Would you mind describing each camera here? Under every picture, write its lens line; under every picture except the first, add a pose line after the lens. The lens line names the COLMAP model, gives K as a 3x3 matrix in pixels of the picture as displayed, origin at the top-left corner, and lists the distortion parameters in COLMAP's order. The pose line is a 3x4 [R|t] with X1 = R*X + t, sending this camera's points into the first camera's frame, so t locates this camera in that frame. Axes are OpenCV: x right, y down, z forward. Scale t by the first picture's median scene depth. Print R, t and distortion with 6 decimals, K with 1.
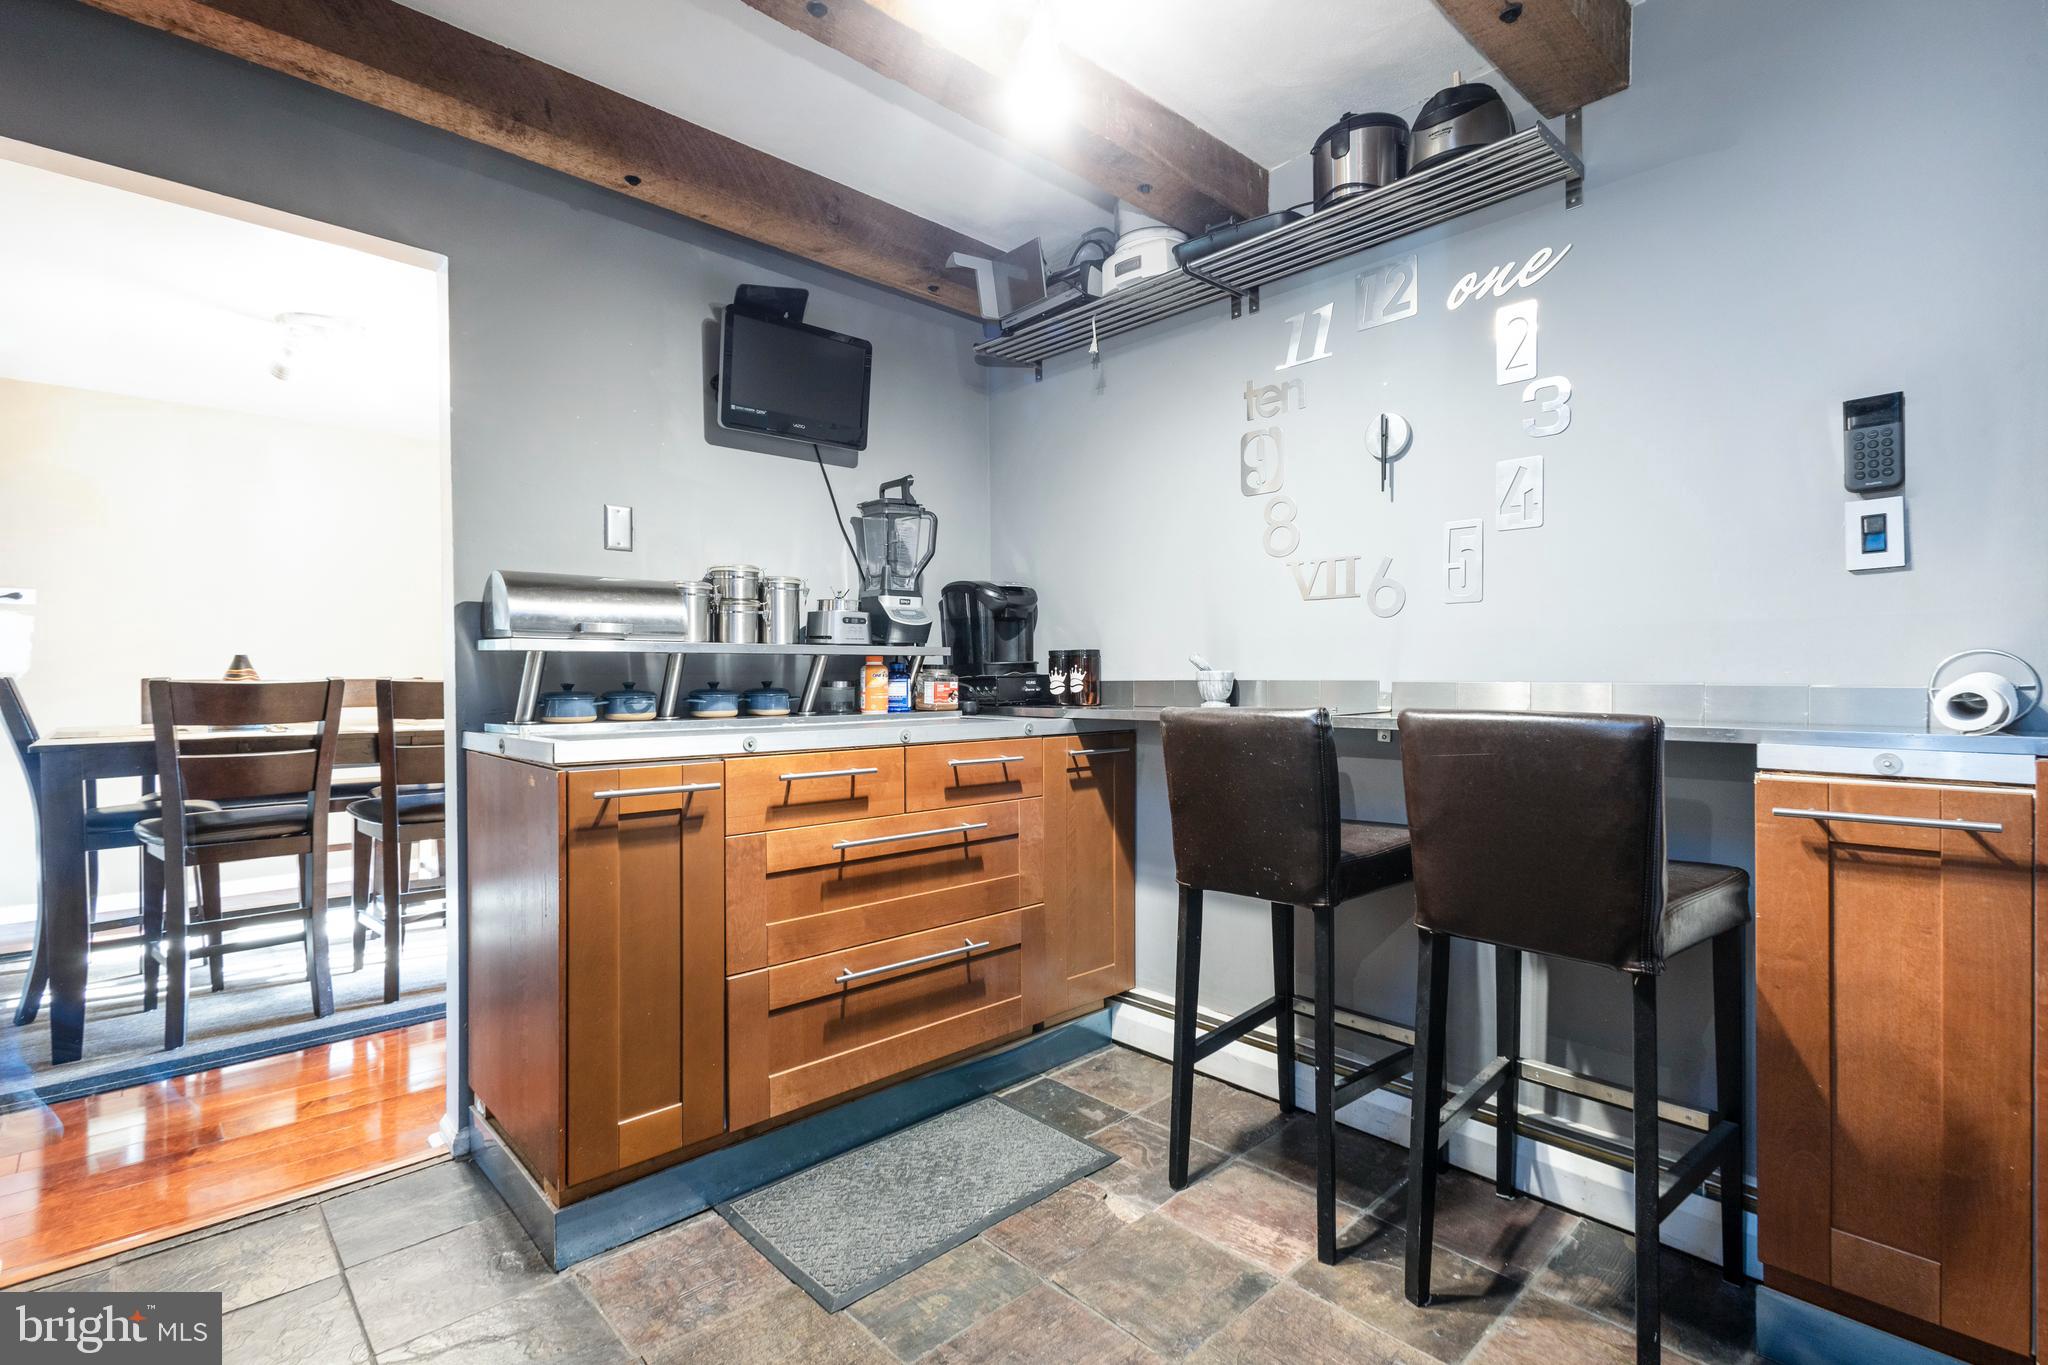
lens RADIAL K [[962.7, 0, 1028.1], [0, 962.7, 686.9], [0, 0, 1]] dist [0.010533, -0.000102]
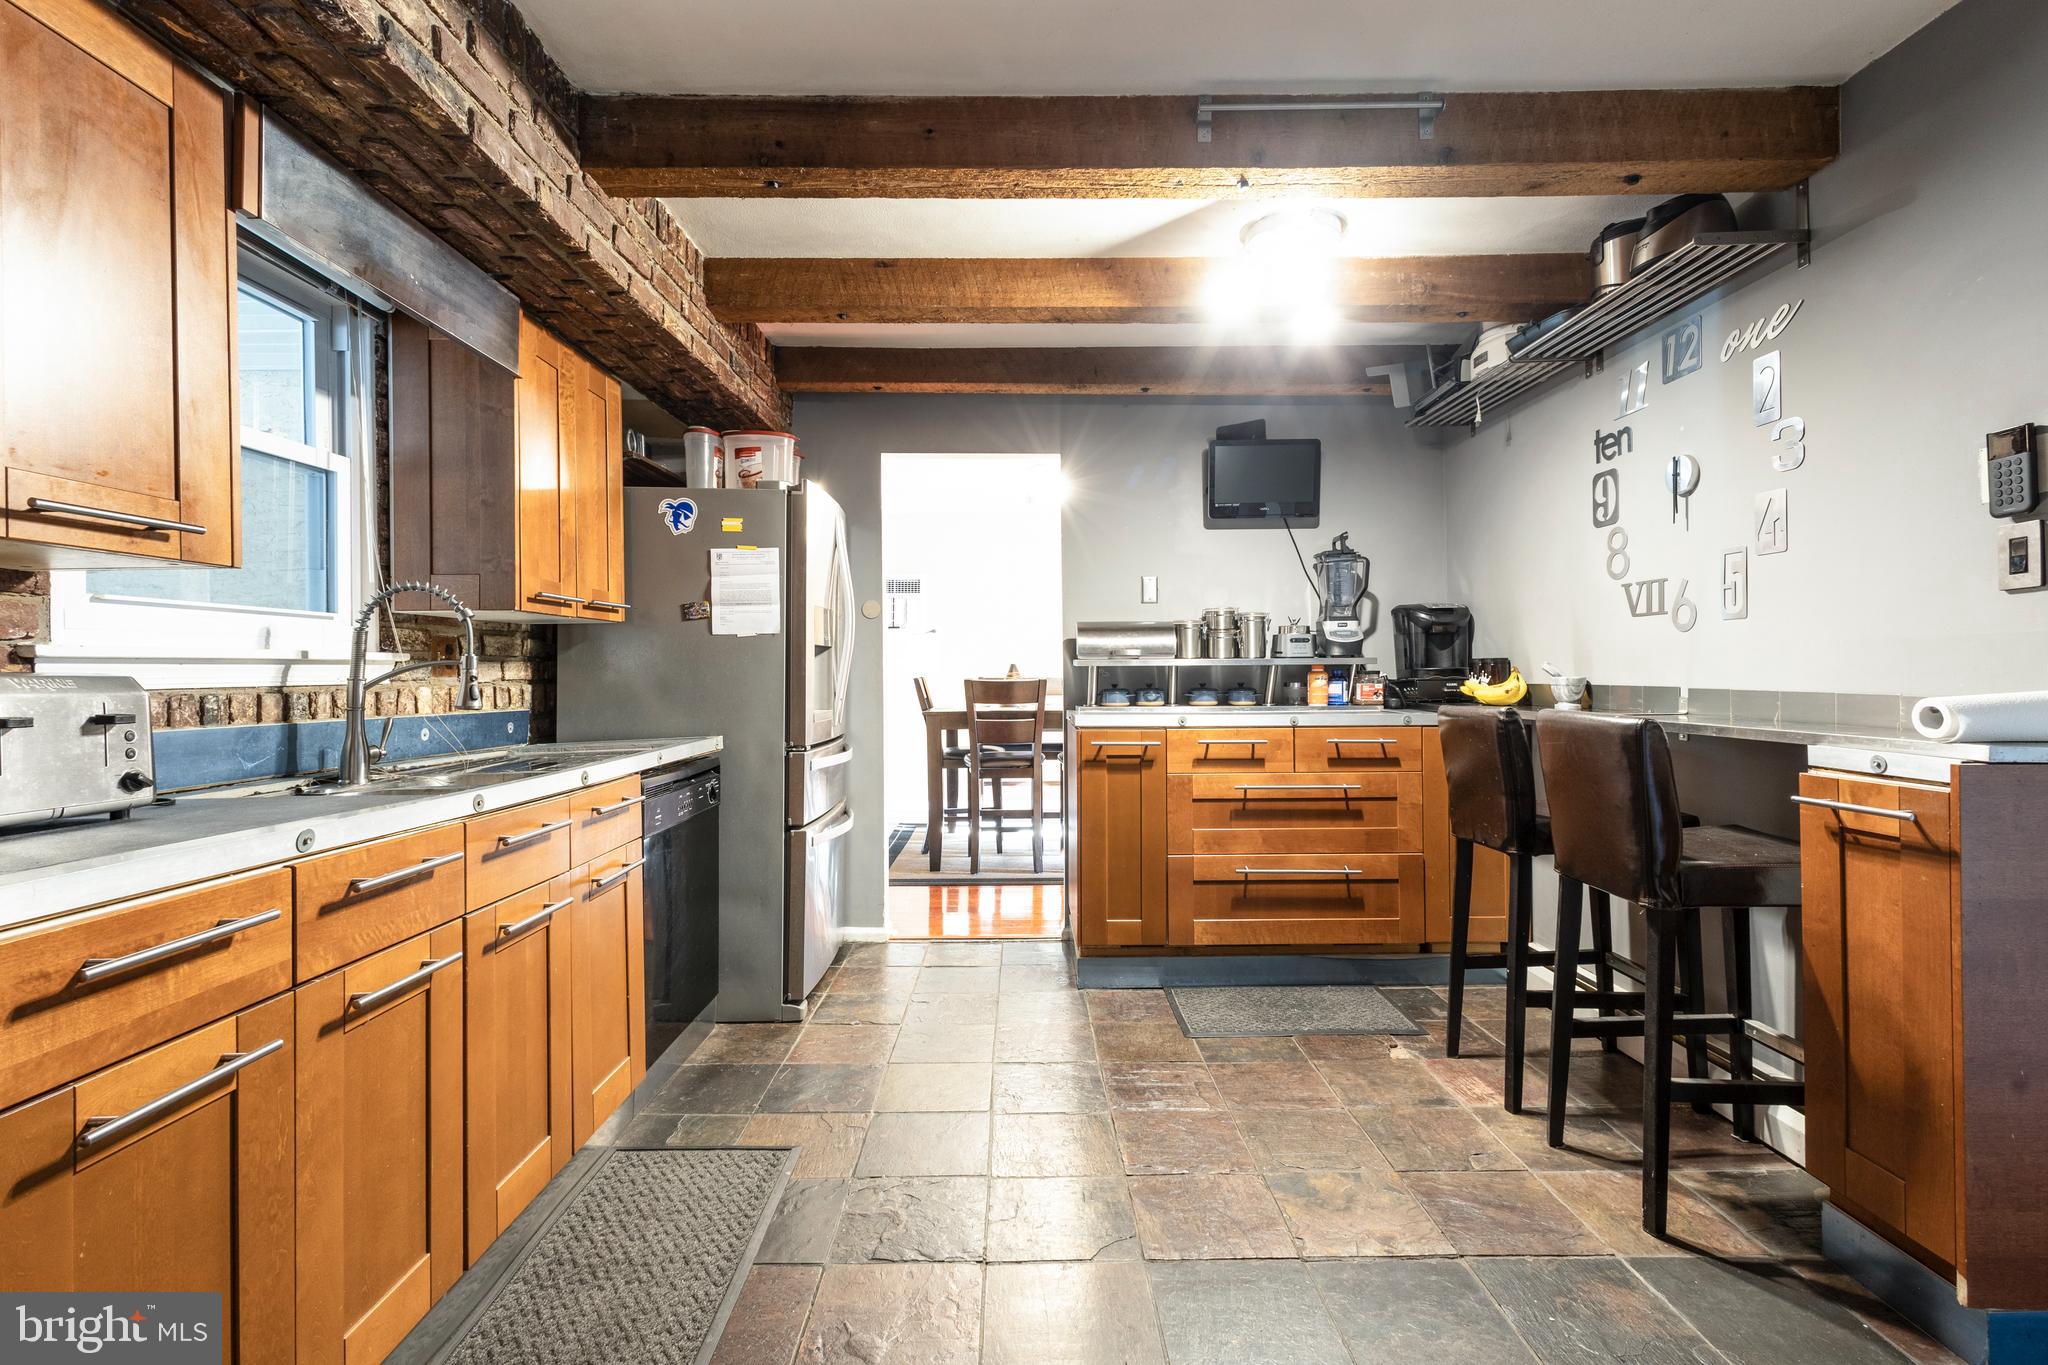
lens RADIAL K [[948.1, 0, 1008.2], [0, 948.1, 673.6], [0, 0, 1]] dist [0.008021, 0.000471]
pose [[0.720779, 0.000381, -0.693165, 0.553547], [-0.004544, 0.999981, -0.004176, -0.013543], [0.693150, 0.006160, 0.720767, -0.356391]]
